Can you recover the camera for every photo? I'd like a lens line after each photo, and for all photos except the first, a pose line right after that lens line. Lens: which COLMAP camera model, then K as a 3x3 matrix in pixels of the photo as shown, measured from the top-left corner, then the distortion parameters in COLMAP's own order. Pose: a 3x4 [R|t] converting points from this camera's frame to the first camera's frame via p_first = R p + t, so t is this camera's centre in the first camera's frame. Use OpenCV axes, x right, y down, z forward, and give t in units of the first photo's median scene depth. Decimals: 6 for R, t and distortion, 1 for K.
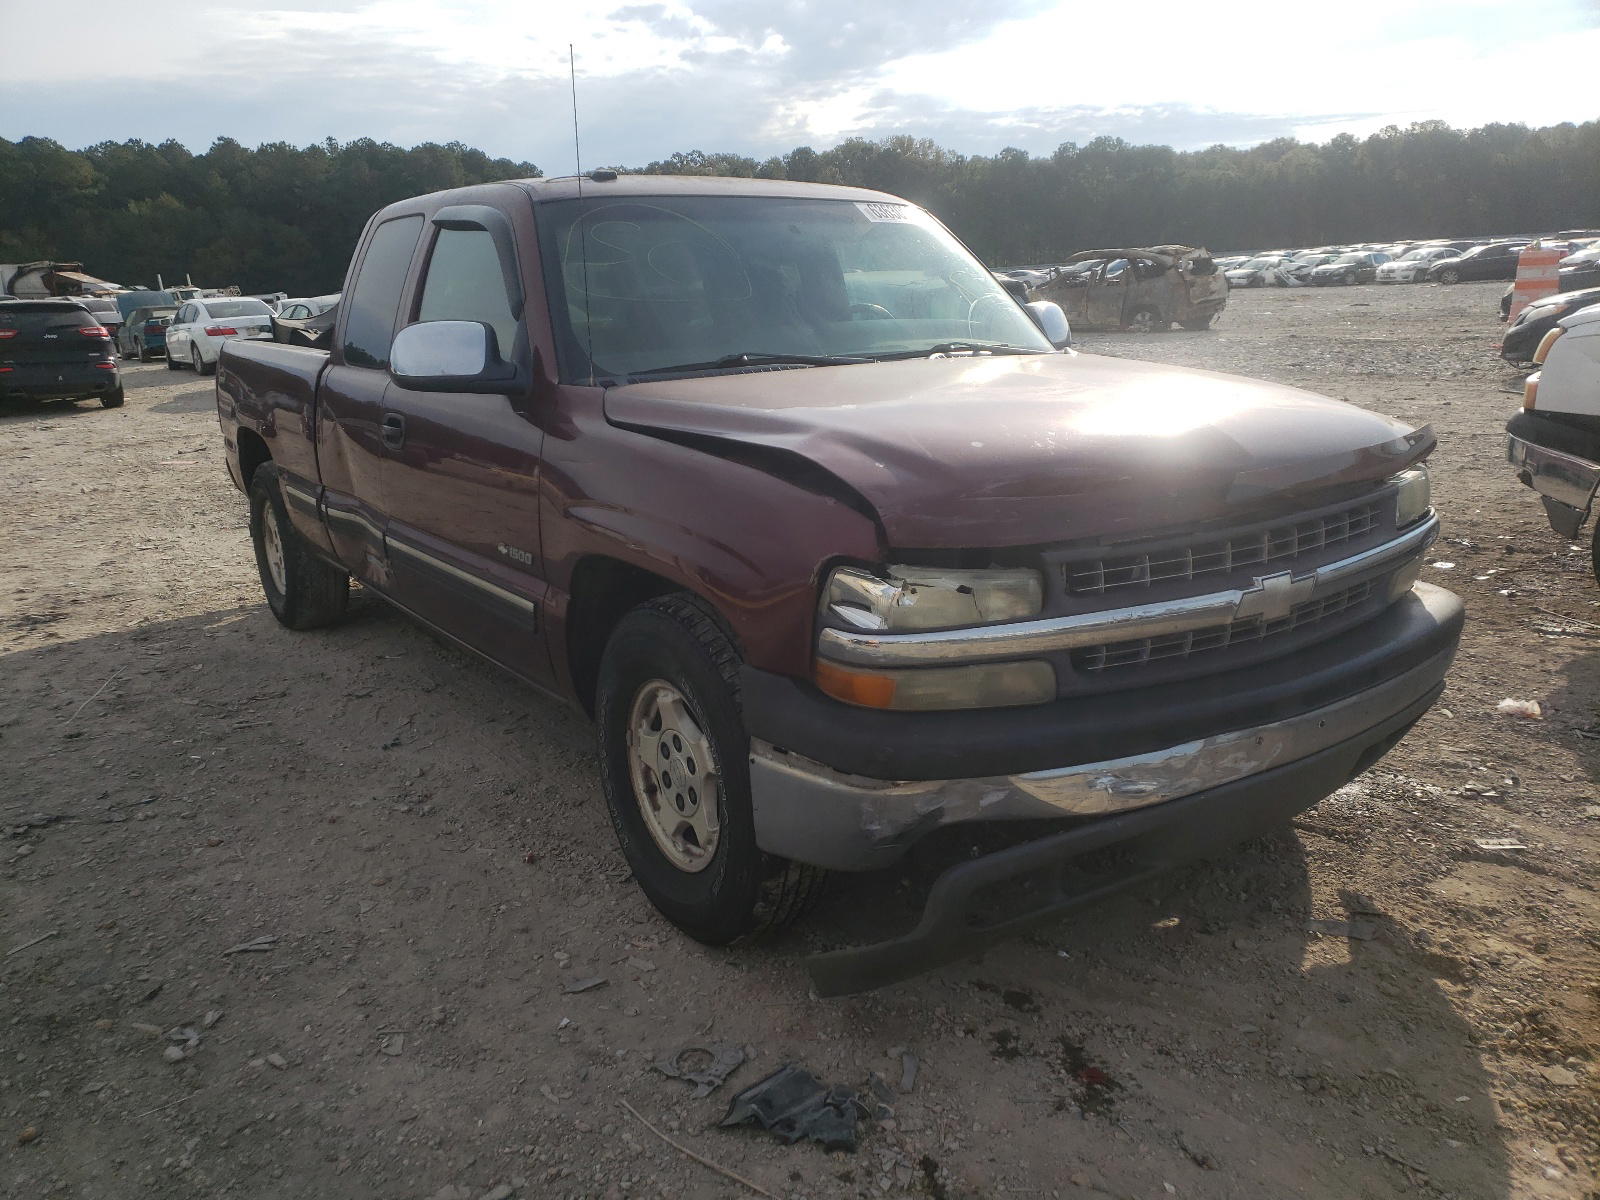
lens RADIAL K [[1220.9, 0, 800.0], [0, 1220.9, 600.0], [0, 0, 1]] dist [-0.002280, -0.005068]
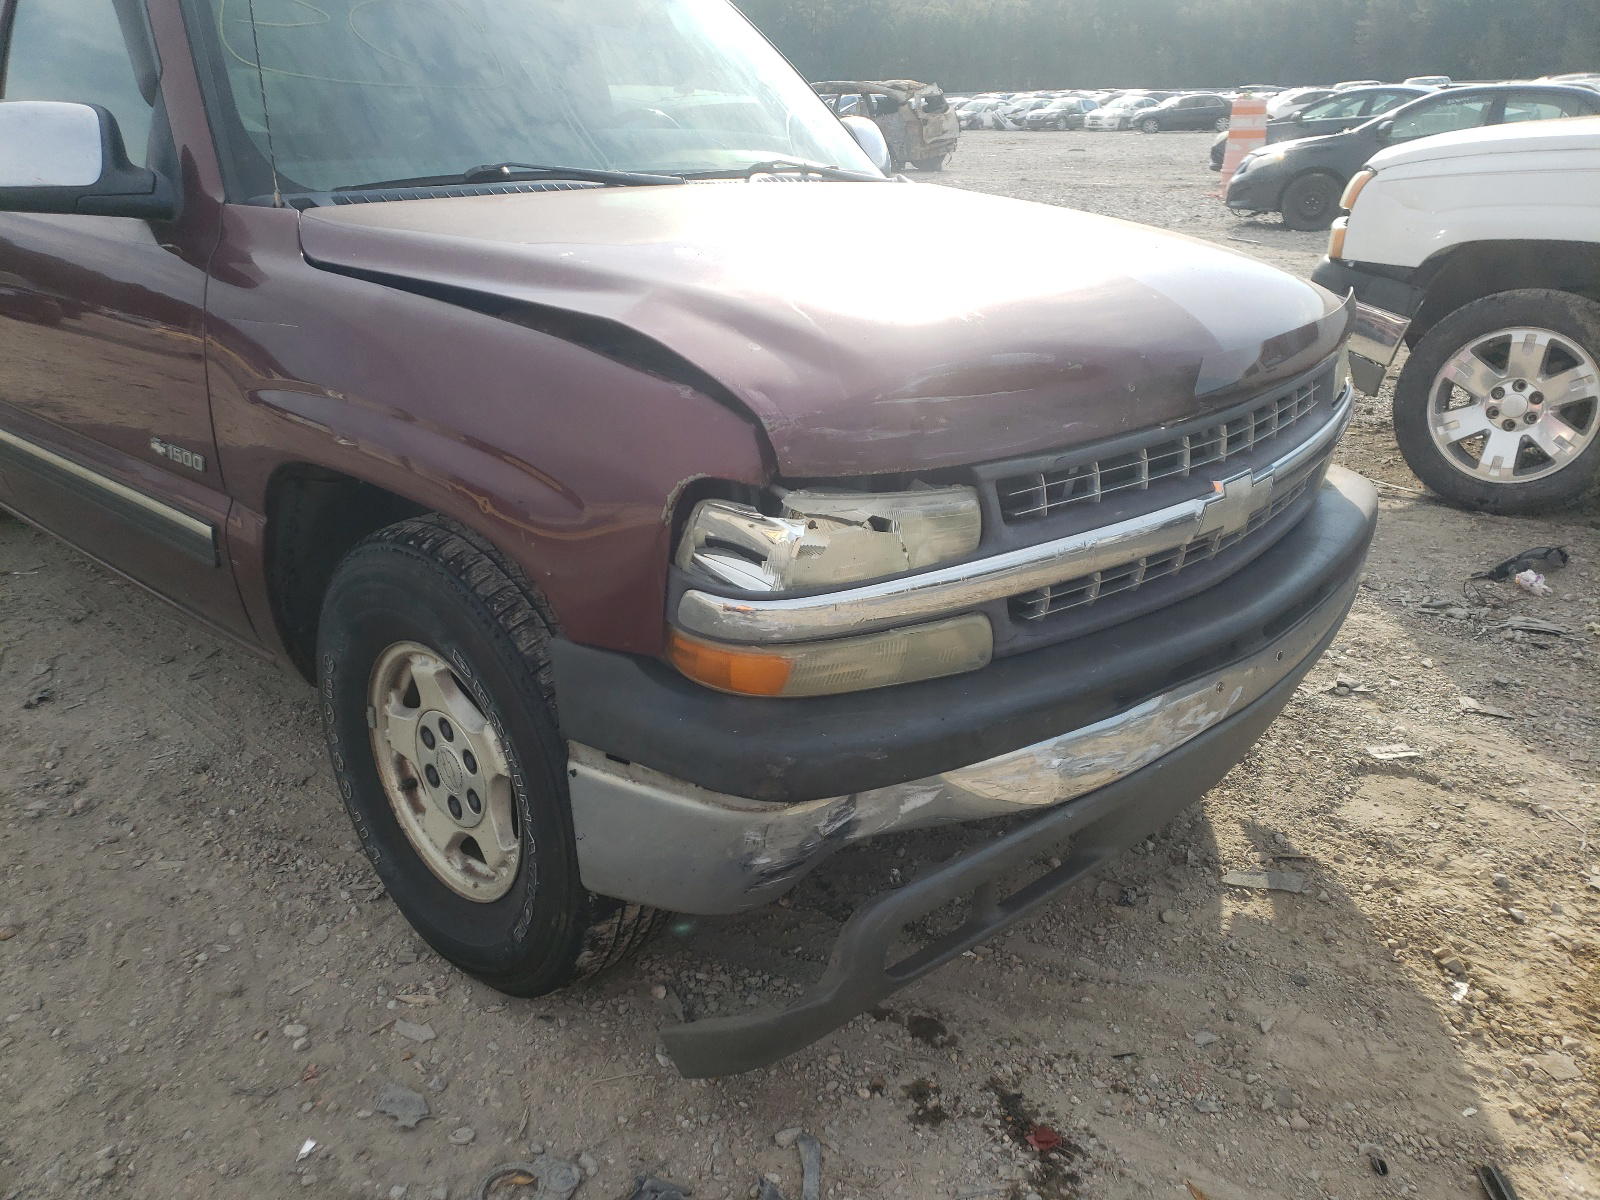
lens RADIAL K [[1183.2, 0, 807.7], [0, 1183.2, 593.2], [0, 0, 1]] dist [-0.000191, 0.009411]
pose [[0.971869, -0.050768, 0.229986, -0.051828], [0.020948, 0.991254, 0.130294, -0.046227], [-0.234589, -0.121811, 0.964432, 0.301437]]
